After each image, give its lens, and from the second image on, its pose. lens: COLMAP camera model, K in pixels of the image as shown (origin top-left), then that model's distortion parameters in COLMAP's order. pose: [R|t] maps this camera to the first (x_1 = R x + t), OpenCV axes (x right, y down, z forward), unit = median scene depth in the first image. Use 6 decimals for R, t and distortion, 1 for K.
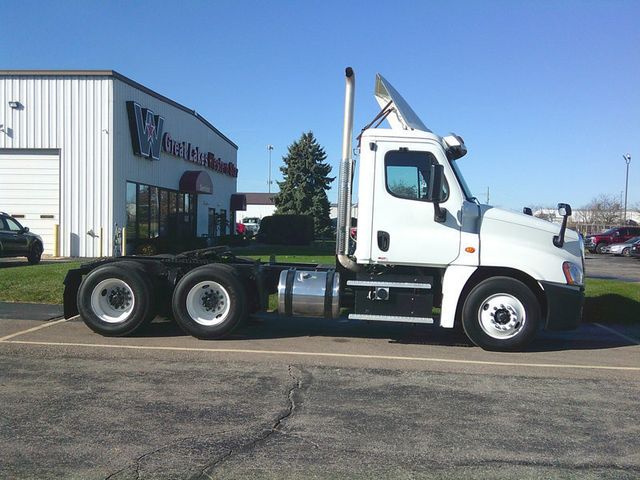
lens RADIAL K [[653.0, 0, 316.7], [0, 653.0, 242.1], [0, 0, 1]] dist [0.125362, -0.236965]
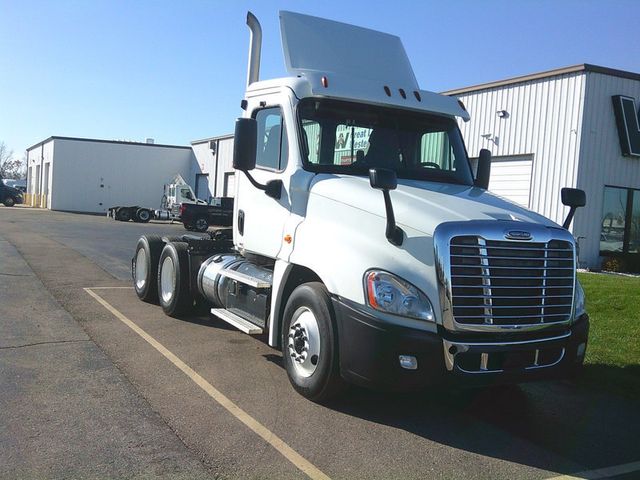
lens RADIAL K [[653.0, 0, 316.7], [0, 653.0, 242.1], [0, 0, 1]] dist [0.125362, -0.236965]
pose [[0.555473, 0.056705, -0.829599, 0.254156], [-0.079699, 0.996710, 0.014764, 0.000834], [0.827706, 0.057918, 0.558165, 0.197067]]
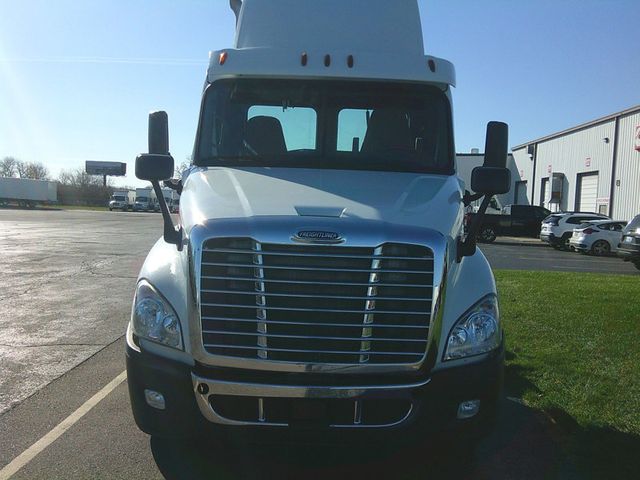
lens RADIAL K [[665.4, 0, 320.5], [0, 665.4, 259.5], [0, 0, 1]] dist [0.049253, 0.002635]
pose [[0.075860, 0.066003, -0.994932, 0.263803], [-0.066237, 0.995936, 0.061019, -0.006266], [0.994916, 0.061272, 0.079924, 0.333876]]
